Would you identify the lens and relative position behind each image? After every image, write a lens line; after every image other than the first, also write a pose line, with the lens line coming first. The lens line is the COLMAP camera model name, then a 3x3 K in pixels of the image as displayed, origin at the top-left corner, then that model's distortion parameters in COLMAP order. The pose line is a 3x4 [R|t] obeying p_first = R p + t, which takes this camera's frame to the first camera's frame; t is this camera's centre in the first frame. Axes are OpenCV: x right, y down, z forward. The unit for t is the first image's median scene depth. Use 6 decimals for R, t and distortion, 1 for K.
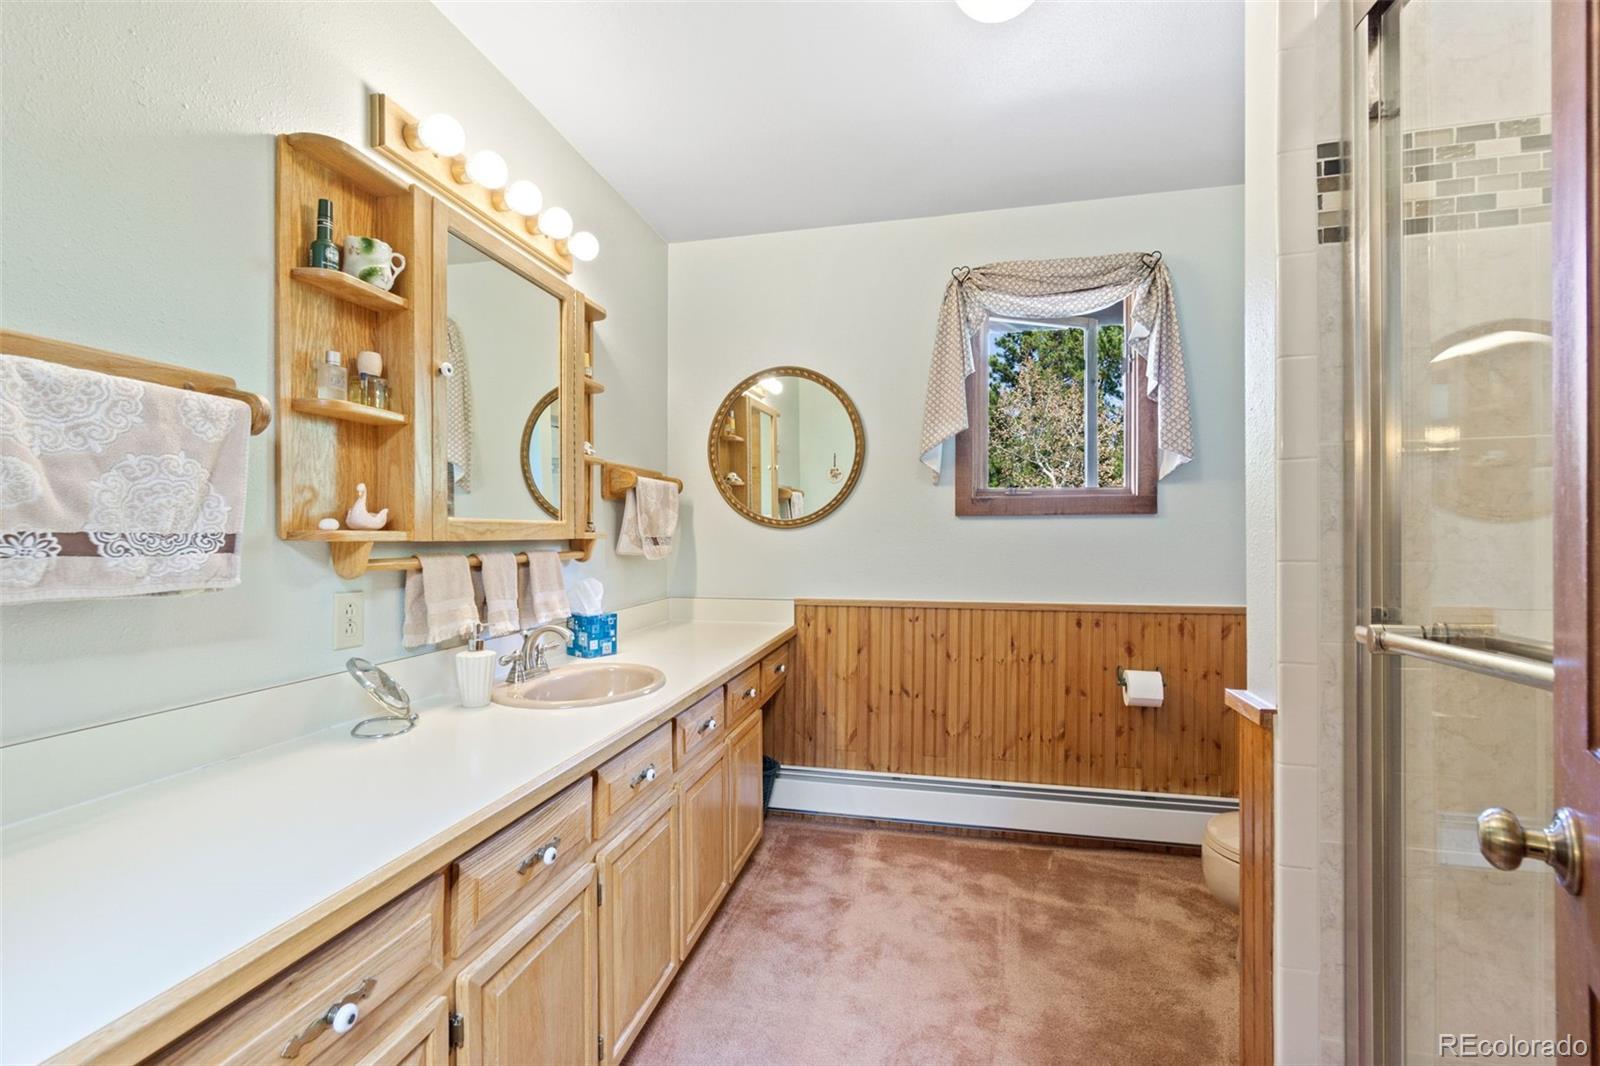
lens RADIAL K [[675.8, 0, 800.0], [0, 675.8, 533.0], [0, 0, 1]] dist [-0.000592, 0.000032]
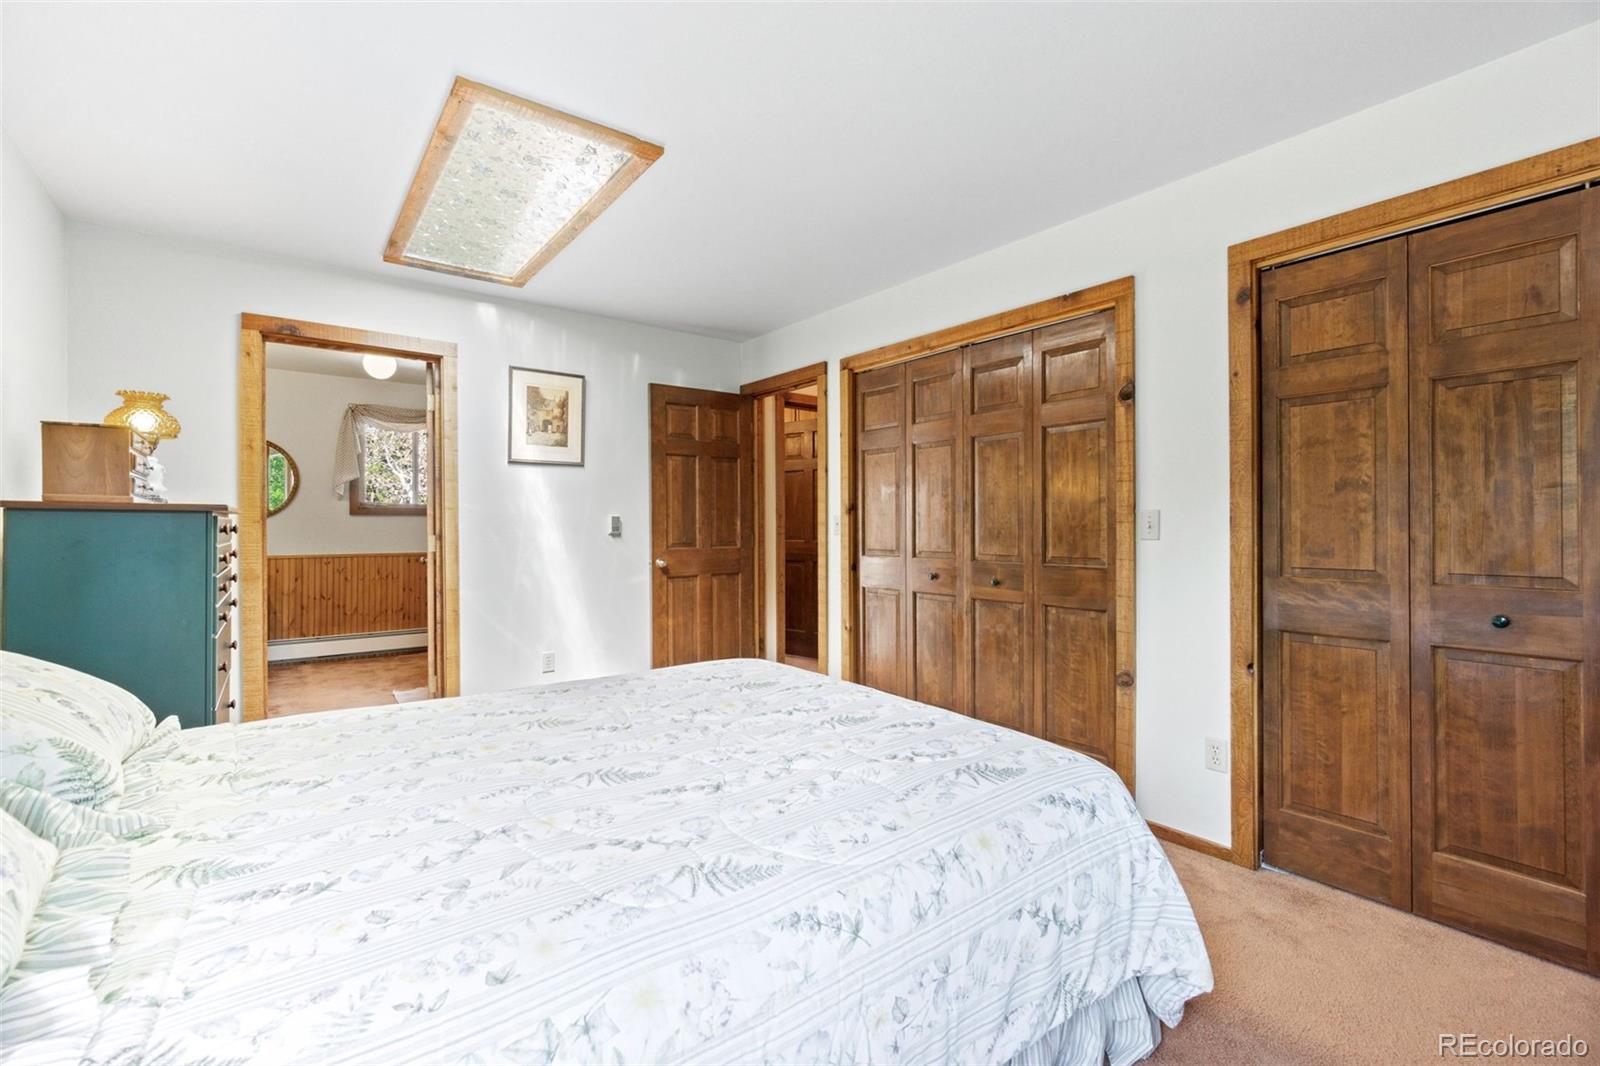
lens RADIAL K [[697.2, 0, 781.2], [0, 697.2, 519.9], [0, 0, 1]] dist [-0.001024, 0.000214]
pose [[0.658527, -0.000898, 0.752557, -0.542159], [0.003525, 0.999992, -0.001891, 0.001439], [-0.752549, 0.003898, 0.658525, -1.521337]]
